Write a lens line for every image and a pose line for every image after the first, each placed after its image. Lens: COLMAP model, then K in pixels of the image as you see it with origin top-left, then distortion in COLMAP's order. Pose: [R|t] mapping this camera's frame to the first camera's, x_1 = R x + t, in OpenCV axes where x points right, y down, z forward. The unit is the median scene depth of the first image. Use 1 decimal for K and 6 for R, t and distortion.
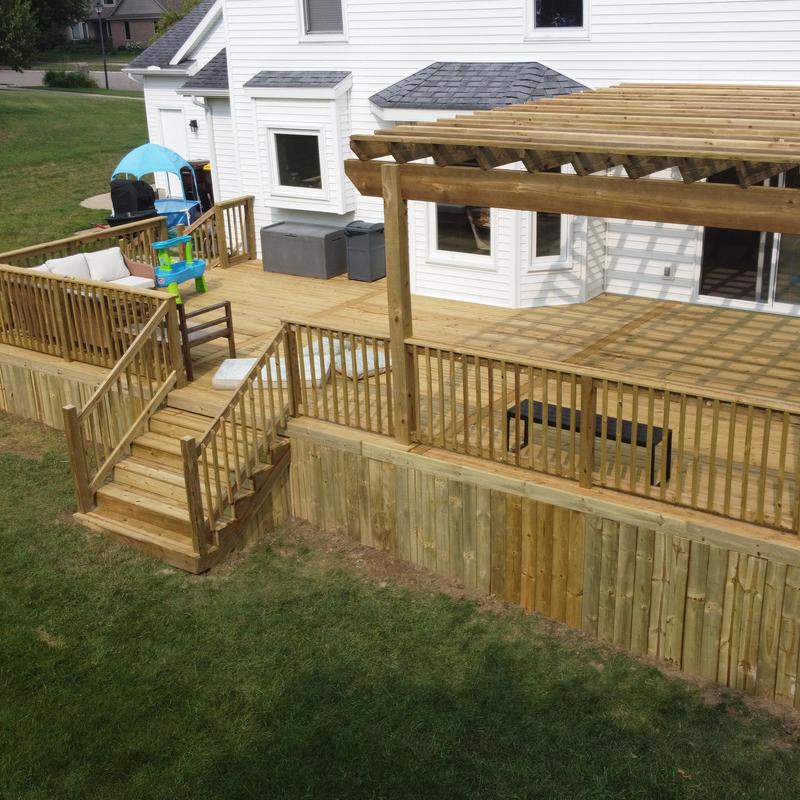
lens RADIAL K [[1083.9, 0, 402.3], [0, 1083.9, 399.6], [0, 0, 1]] dist [-0.008055, 0.000000]
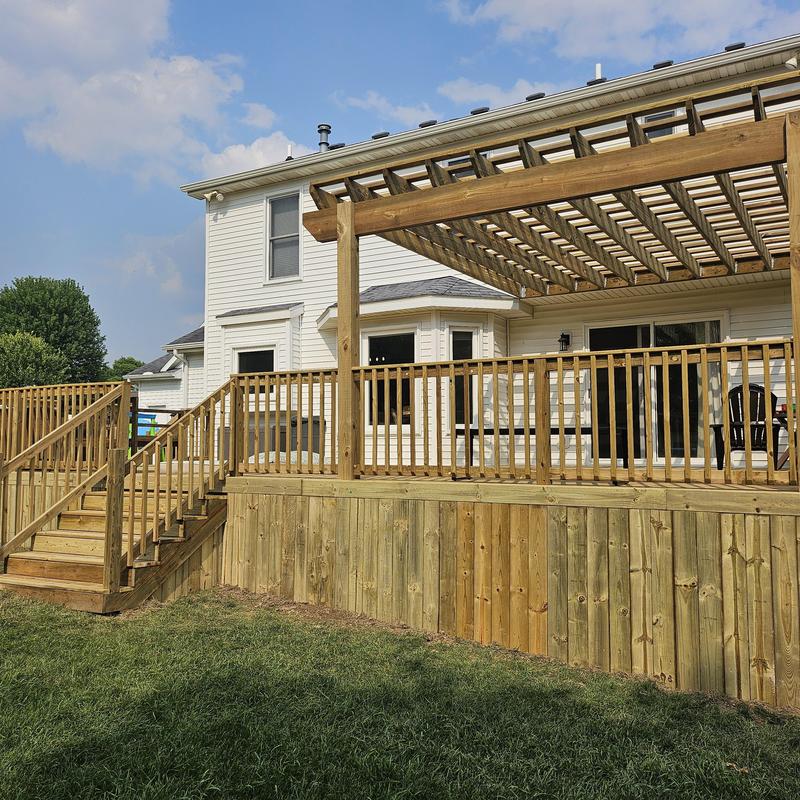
lens RADIAL K [[755.7, 0, 396.1], [0, 755.7, 398.2], [0, 0, 1]] dist [0.053084, 0.000000]
pose [[0.995277, 0.046541, 0.085189, -0.015945], [-0.006009, 0.905427, -0.424460, 0.275393], [-0.096888, 0.421944, 0.901430, 0.366275]]
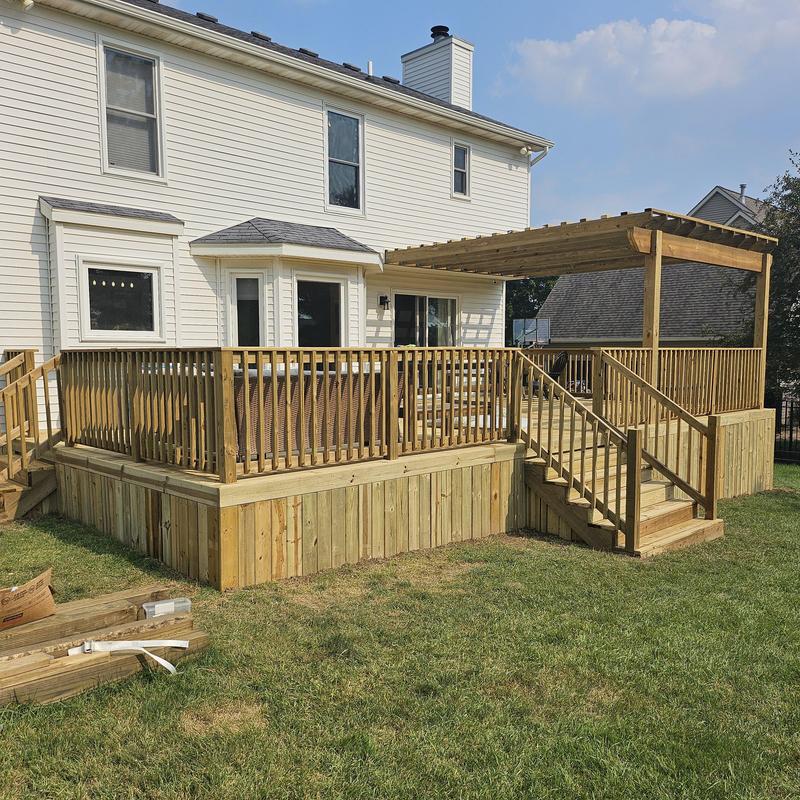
lens RADIAL K [[755.7, 0, 399.3], [0, 755.7, 403.3], [0, 0, 1]] dist [0.053084, 0.000000]
pose [[0.191697, -0.027801, 0.981060, -1.069473], [0.346457, 0.937163, -0.041140, -0.067265], [-0.918270, 0.347782, 0.189283, 1.153180]]
